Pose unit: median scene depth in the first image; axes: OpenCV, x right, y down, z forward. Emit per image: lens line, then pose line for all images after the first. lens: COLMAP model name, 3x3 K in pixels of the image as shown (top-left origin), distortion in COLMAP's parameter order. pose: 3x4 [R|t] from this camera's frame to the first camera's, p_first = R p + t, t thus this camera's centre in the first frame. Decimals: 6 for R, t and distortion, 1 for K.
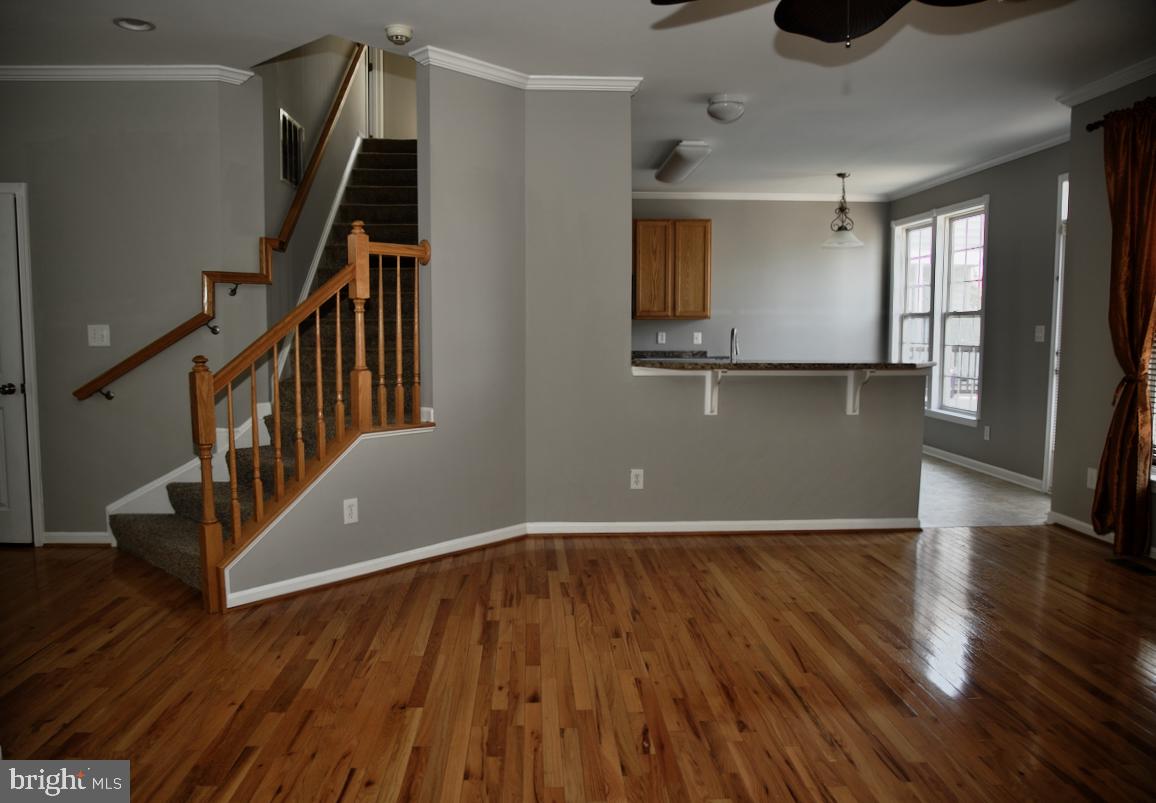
lens RADIAL K [[882.5, 0, 568.9], [0, 882.5, 404.1], [0, 0, 1]] dist [-0.022454, 0.003955]
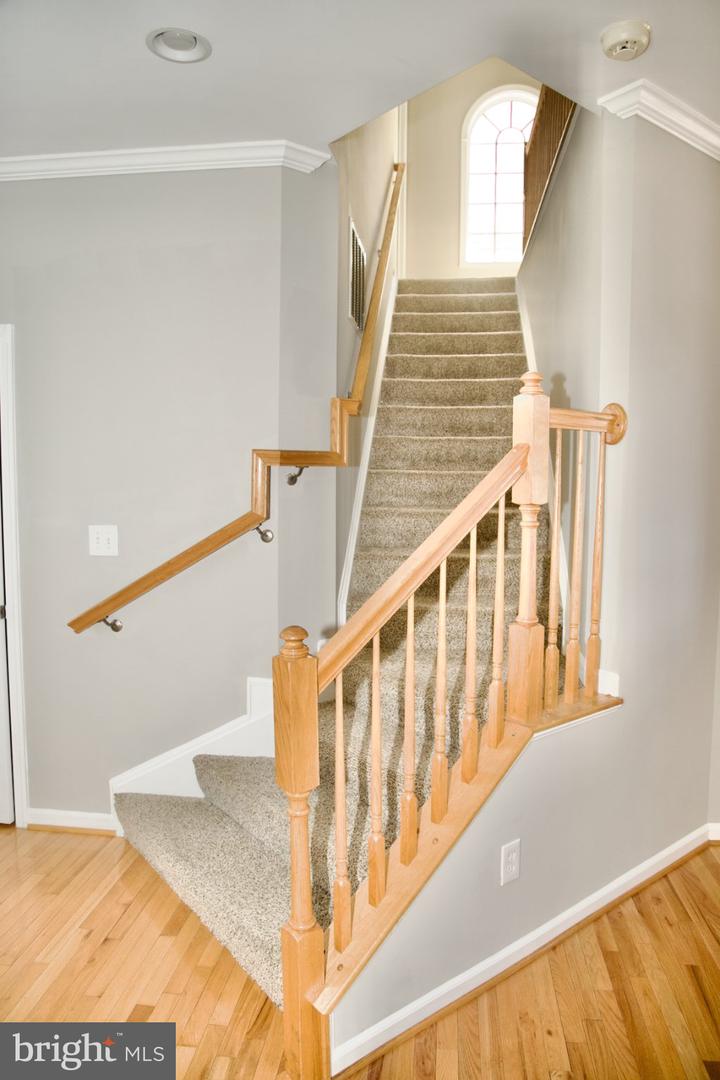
lens RADIAL K [[761.1, 0, 366.6], [0, 761.1, 536.0], [0, 0, 1]] dist [-0.045548, 0.001054]
pose [[0.990716, 0.016246, -0.134970, -0.245989], [-0.016751, 0.999856, -0.002602, -0.083340], [0.134908, 0.004839, 0.990846, 0.428565]]
